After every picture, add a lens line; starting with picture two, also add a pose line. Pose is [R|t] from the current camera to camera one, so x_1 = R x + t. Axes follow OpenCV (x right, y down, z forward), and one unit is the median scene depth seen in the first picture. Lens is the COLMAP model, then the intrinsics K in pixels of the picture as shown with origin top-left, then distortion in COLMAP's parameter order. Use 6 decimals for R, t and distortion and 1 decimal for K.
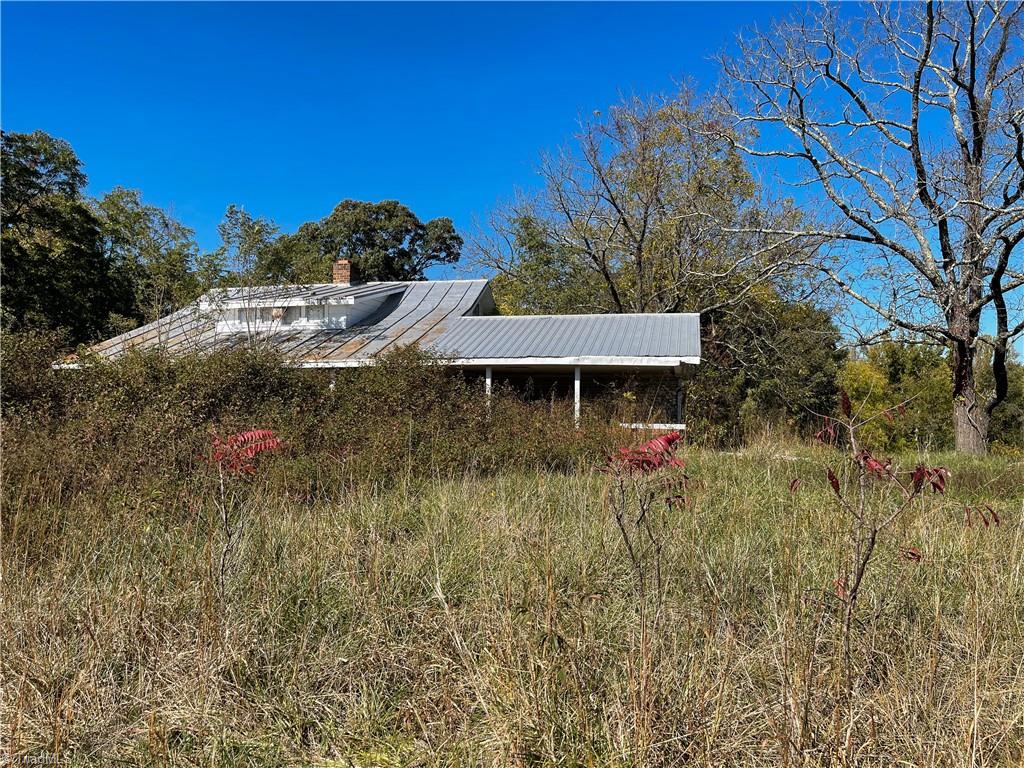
lens RADIAL K [[772.0, 0, 512.0], [0, 772.0, 384.0], [0, 0, 1]] dist [0.055756, -0.047142]
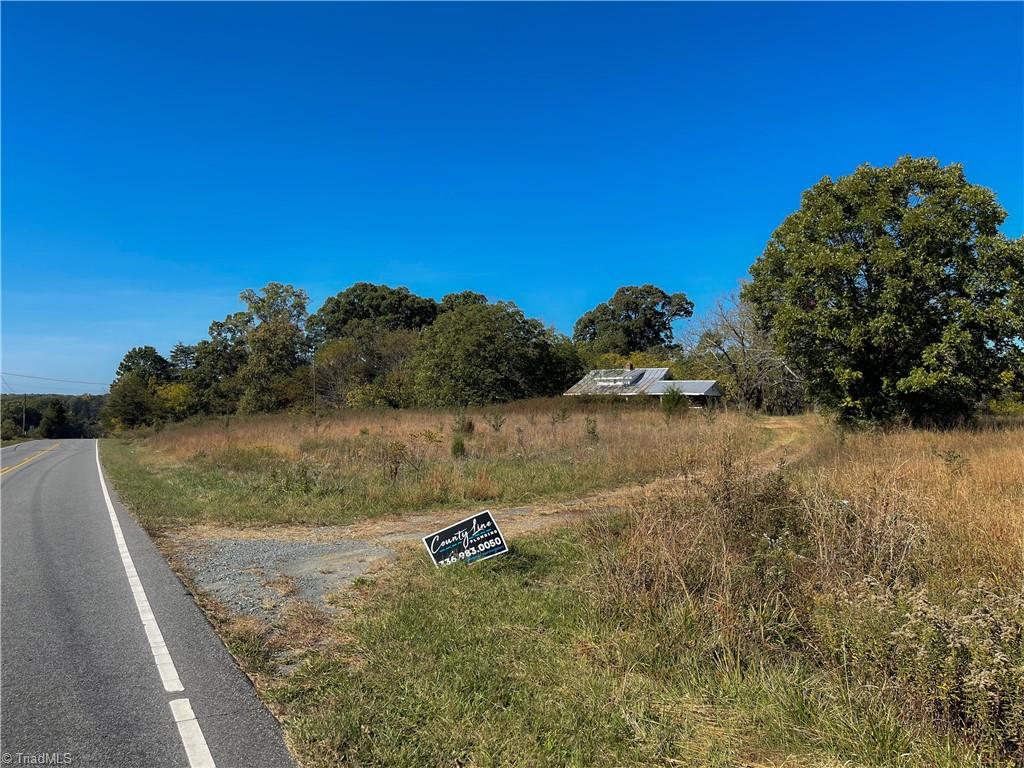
lens RADIAL K [[772.0, 0, 512.0], [0, 772.0, 384.0], [0, 0, 1]] dist [0.055756, -0.047142]
pose [[0.940229, -0.015754, -0.340179, 0.517760], [0.014397, 0.999875, -0.006512, -0.051631], [0.340239, 0.001226, 0.940338, -2.677977]]
